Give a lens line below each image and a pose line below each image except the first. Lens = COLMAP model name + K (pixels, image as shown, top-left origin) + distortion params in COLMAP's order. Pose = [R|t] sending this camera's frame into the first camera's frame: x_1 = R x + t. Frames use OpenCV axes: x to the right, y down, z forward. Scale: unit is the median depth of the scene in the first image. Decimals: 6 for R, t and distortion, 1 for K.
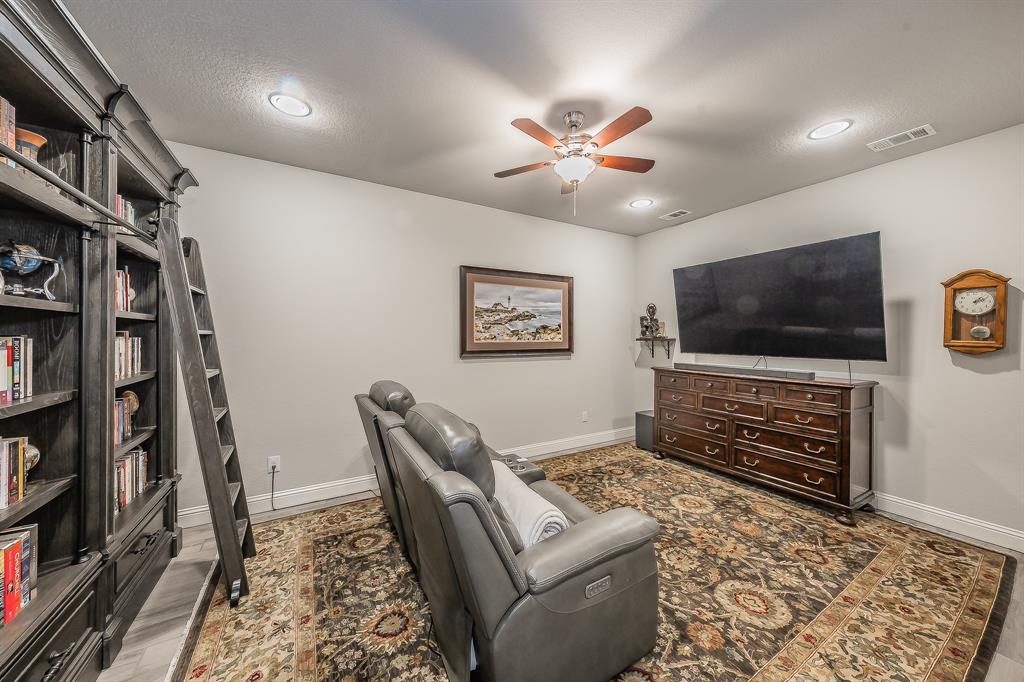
lens RADIAL K [[351.1, 0, 512.4], [0, 351.1, 332.7], [0, 0, 1]] dist [-0.006103, 0.000115]
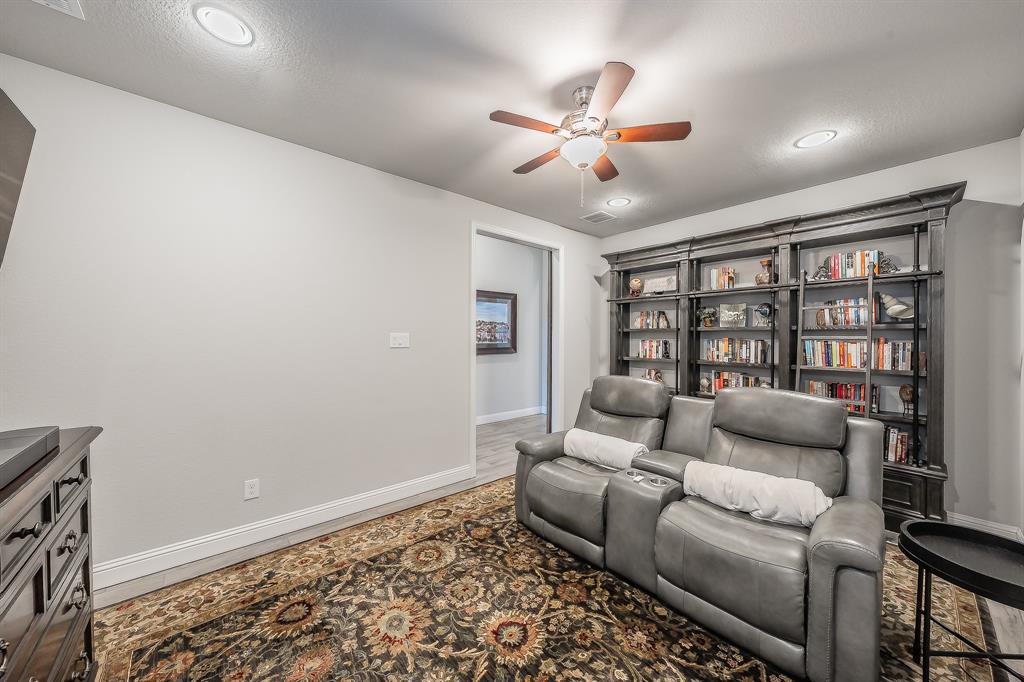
lens RADIAL K [[368.4, 0, 515.5], [0, 368.4, 339.1], [0, 0, 1]] dist [-0.000449, 0.000384]
pose [[-0.980695, -0.007873, -0.195387, 0.381544], [-0.007784, 0.999969, -0.001226, 0.012153], [0.195390, 0.000319, -0.980726, 1.367744]]
